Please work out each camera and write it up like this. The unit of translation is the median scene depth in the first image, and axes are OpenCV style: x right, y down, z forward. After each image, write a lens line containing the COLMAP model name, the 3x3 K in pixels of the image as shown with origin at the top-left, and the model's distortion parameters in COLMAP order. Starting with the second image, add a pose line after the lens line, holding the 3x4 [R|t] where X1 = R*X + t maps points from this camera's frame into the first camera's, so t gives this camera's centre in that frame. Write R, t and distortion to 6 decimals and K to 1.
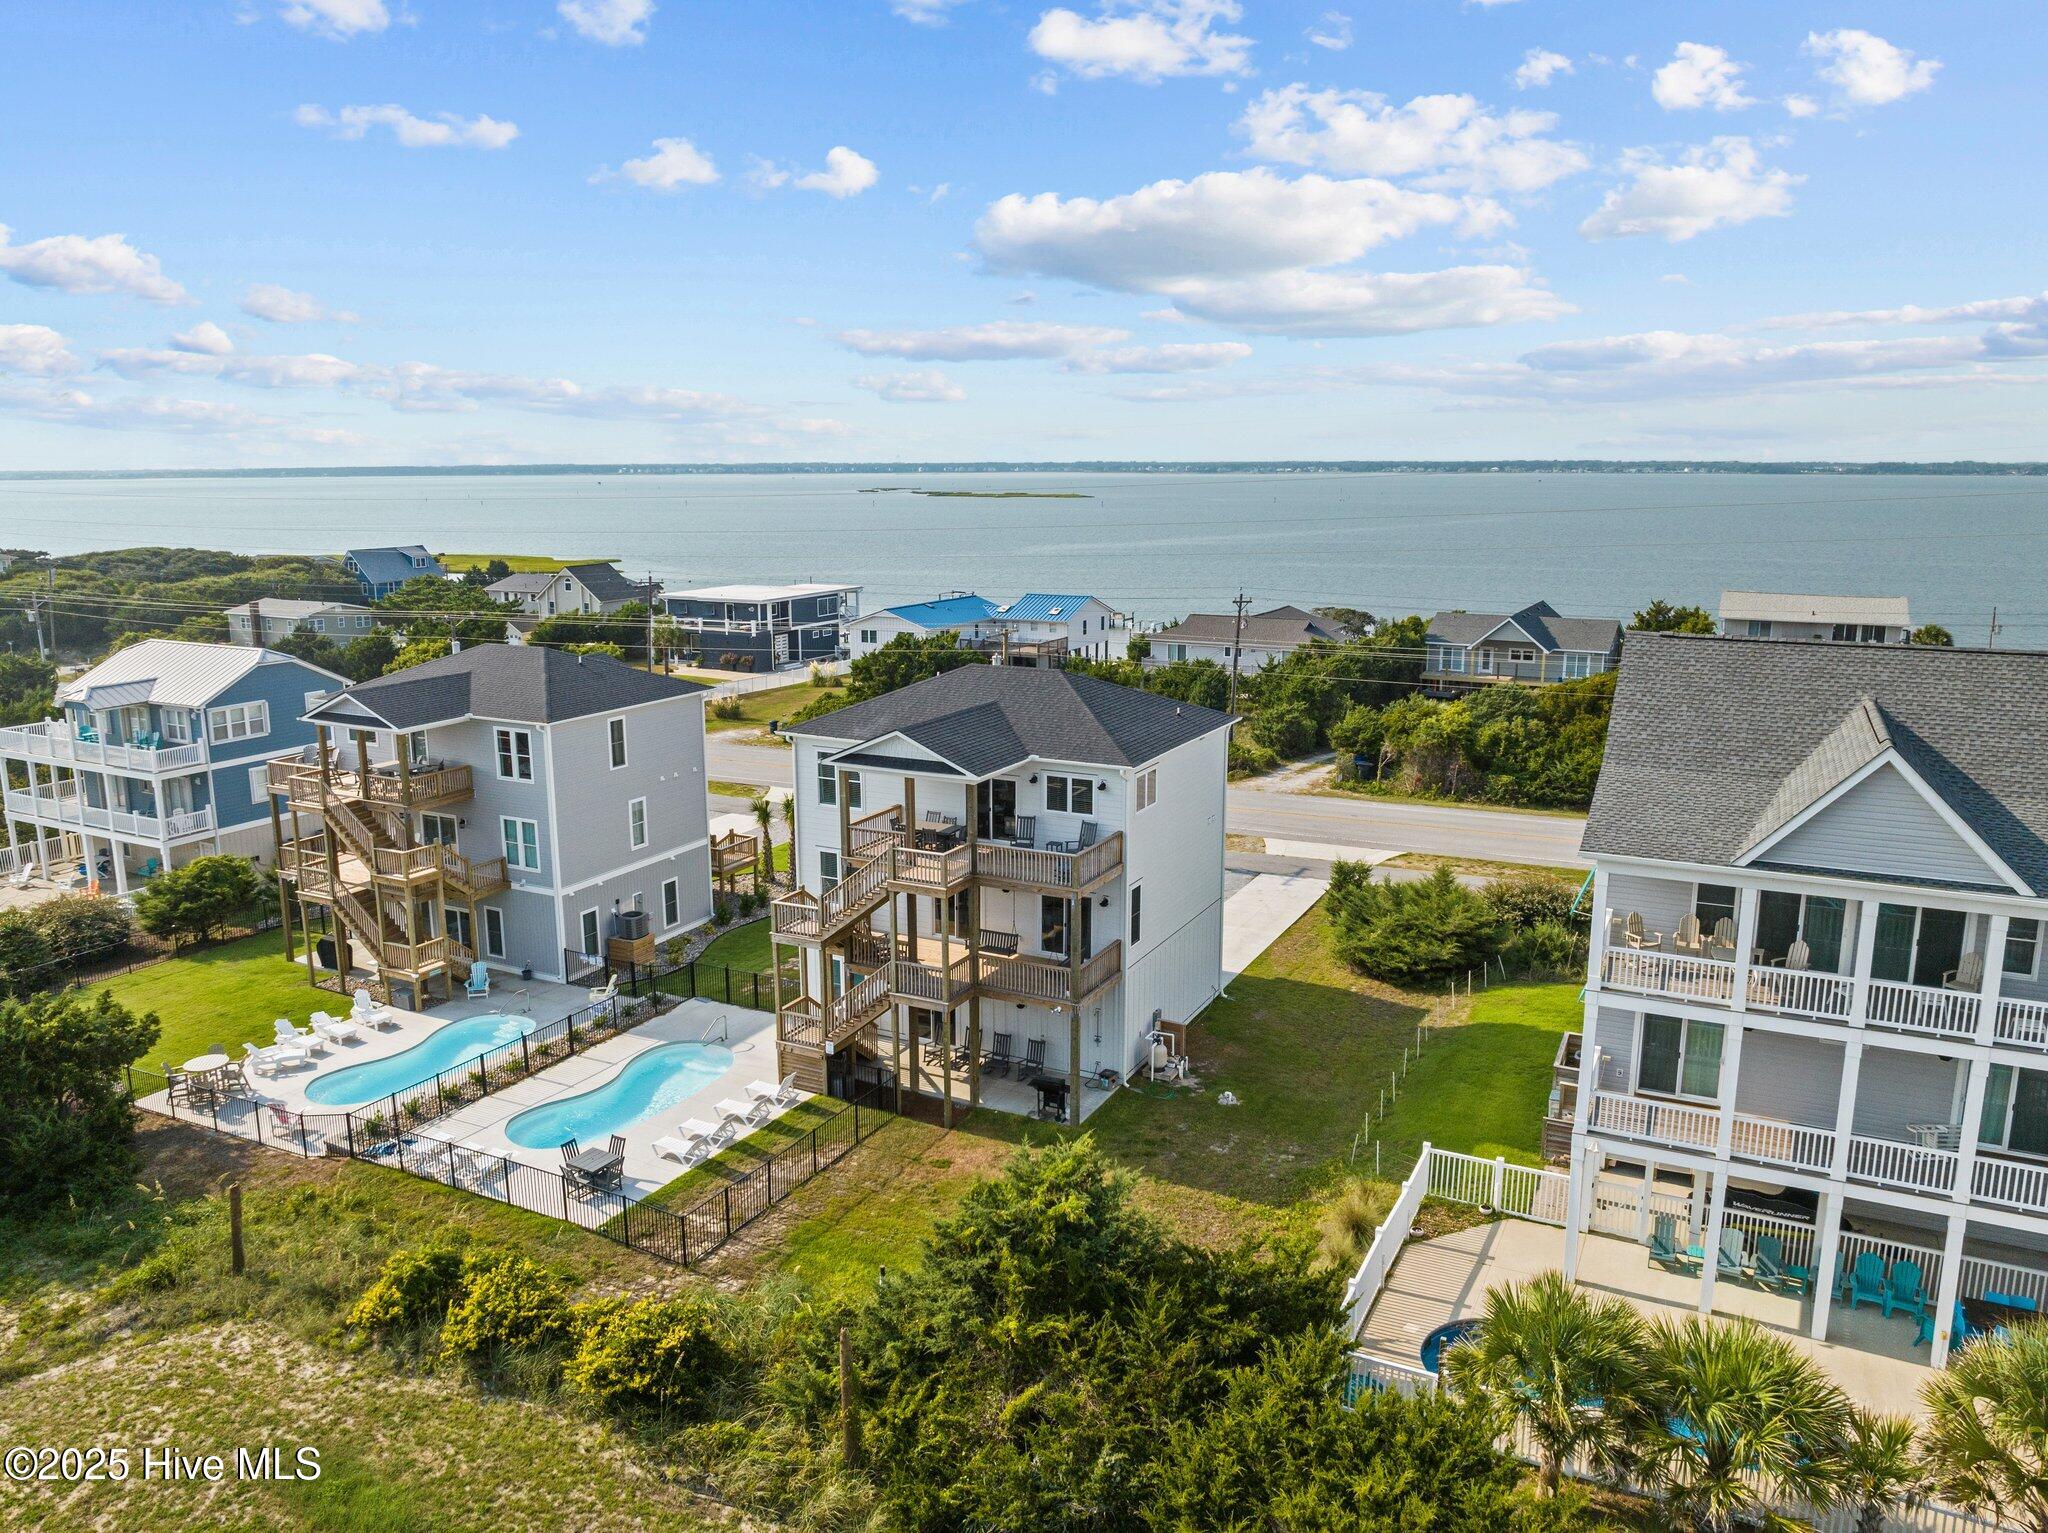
lens RADIAL K [[1449.0, 0, 1021.3], [0, 1449.0, 760.9], [0, 0, 1]] dist [-0.009455, -0.083526]
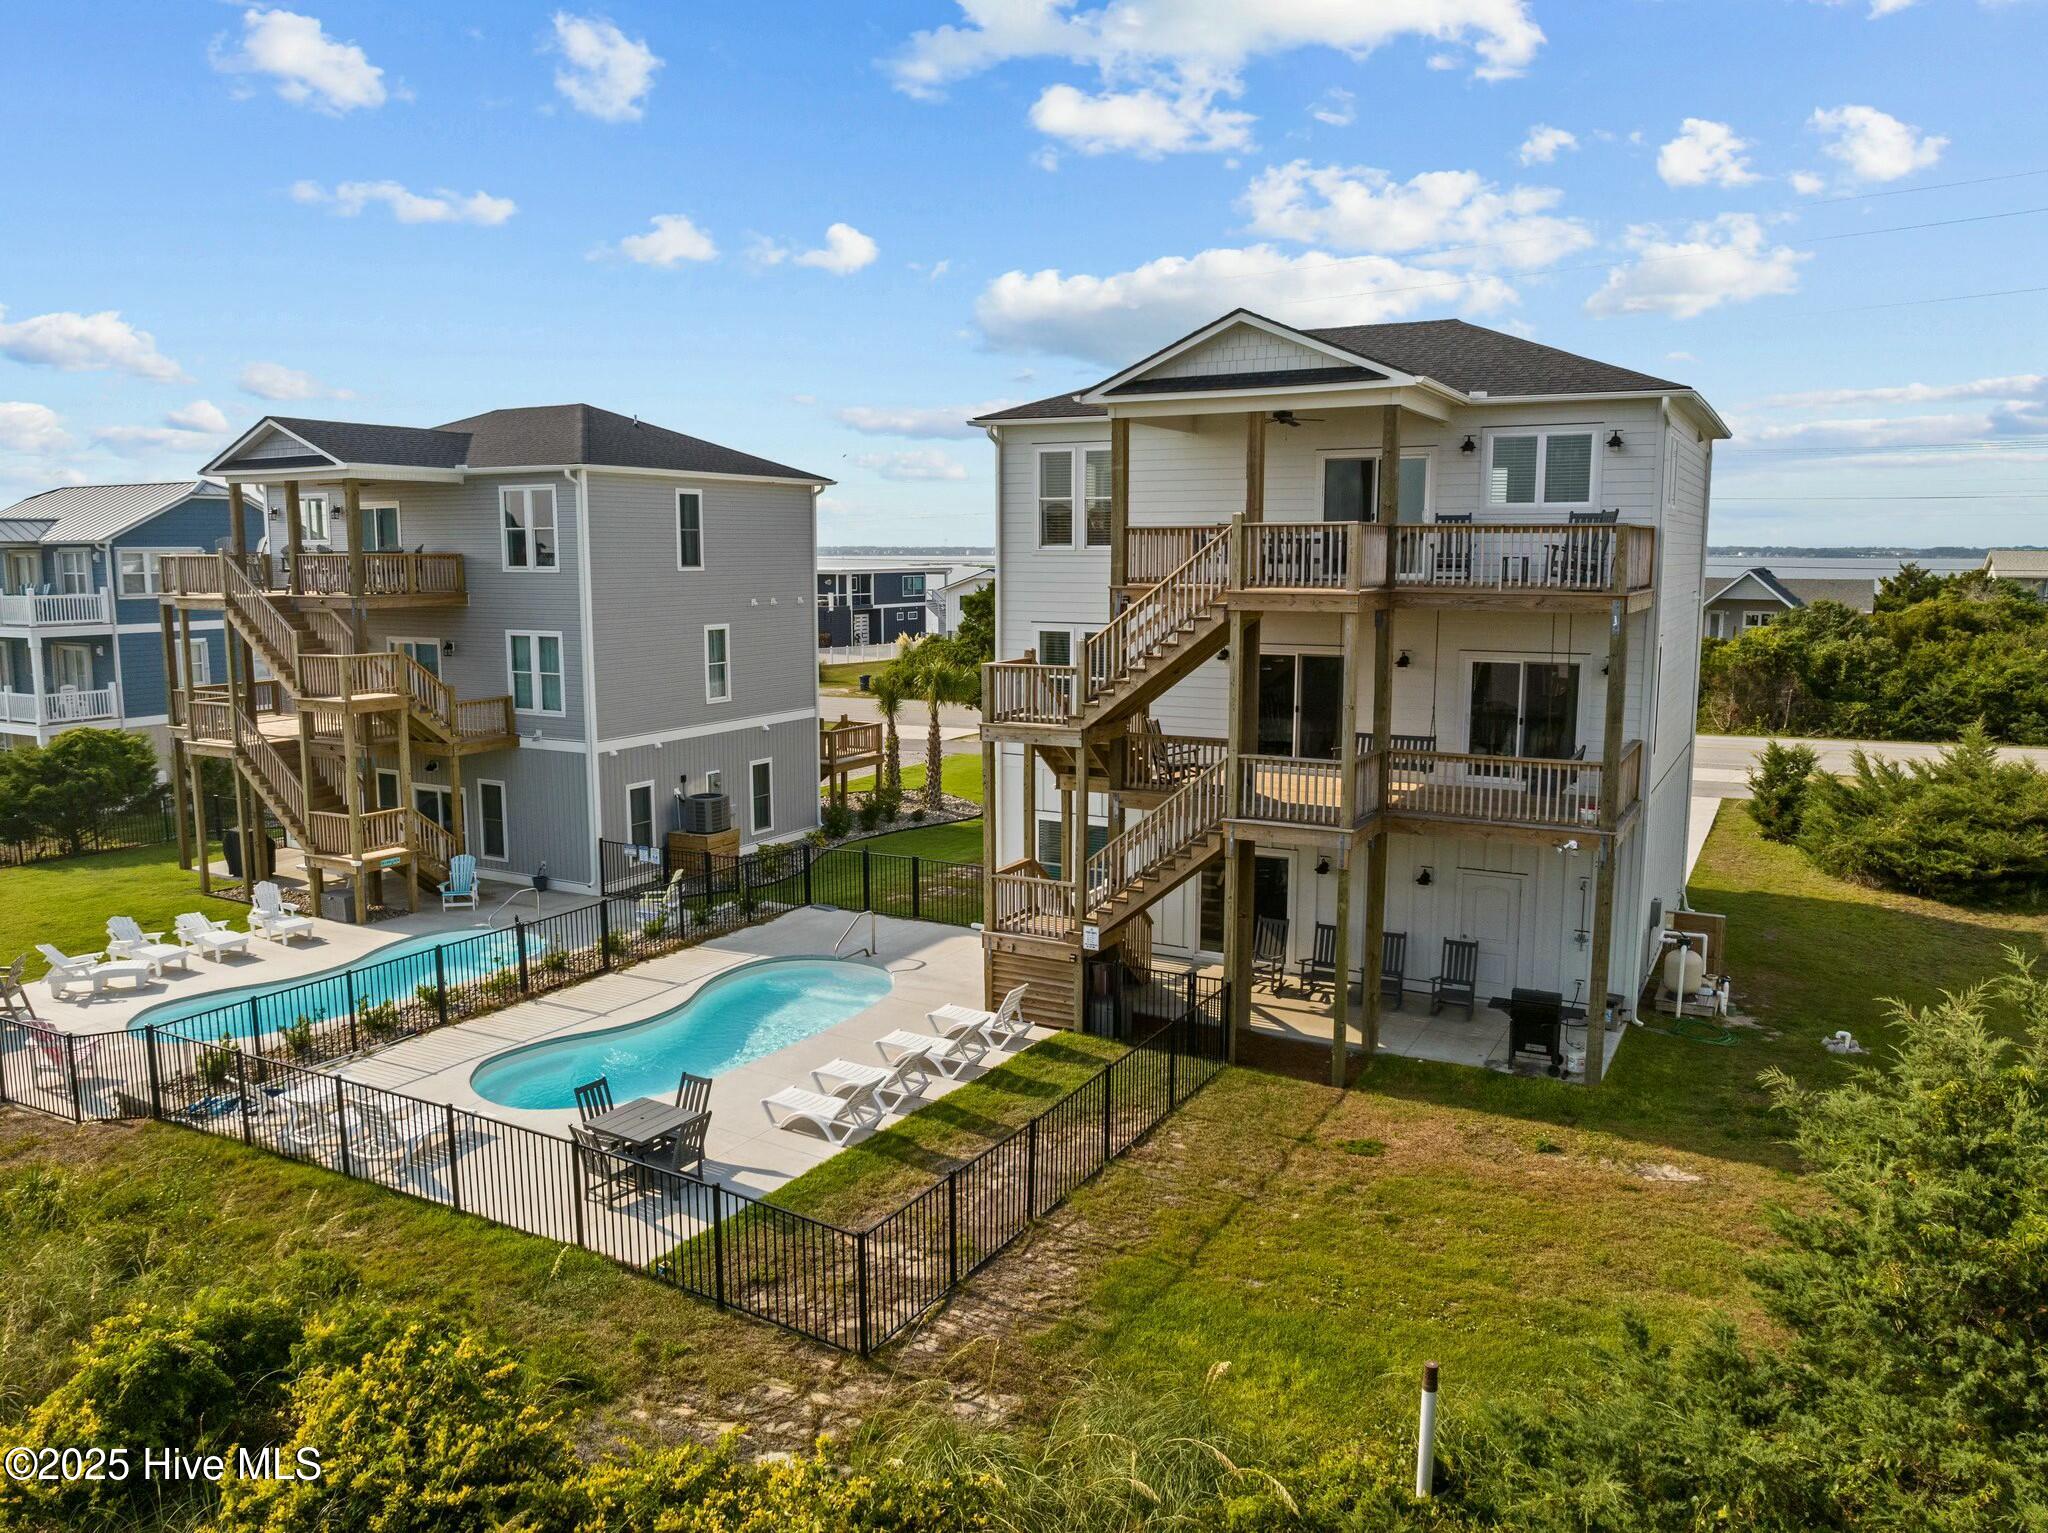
lens RADIAL K [[1453.8, 0, 1024.0], [0, 1453.8, 766.5], [0, 0, 1]] dist [-0.041340, -0.001740]
pose [[0.999557, 0.007462, -0.028816, -0.128900], [-0.009000, 0.998521, -0.053610, 0.148852], [0.028373, 0.053846, 0.998146, 0.425358]]
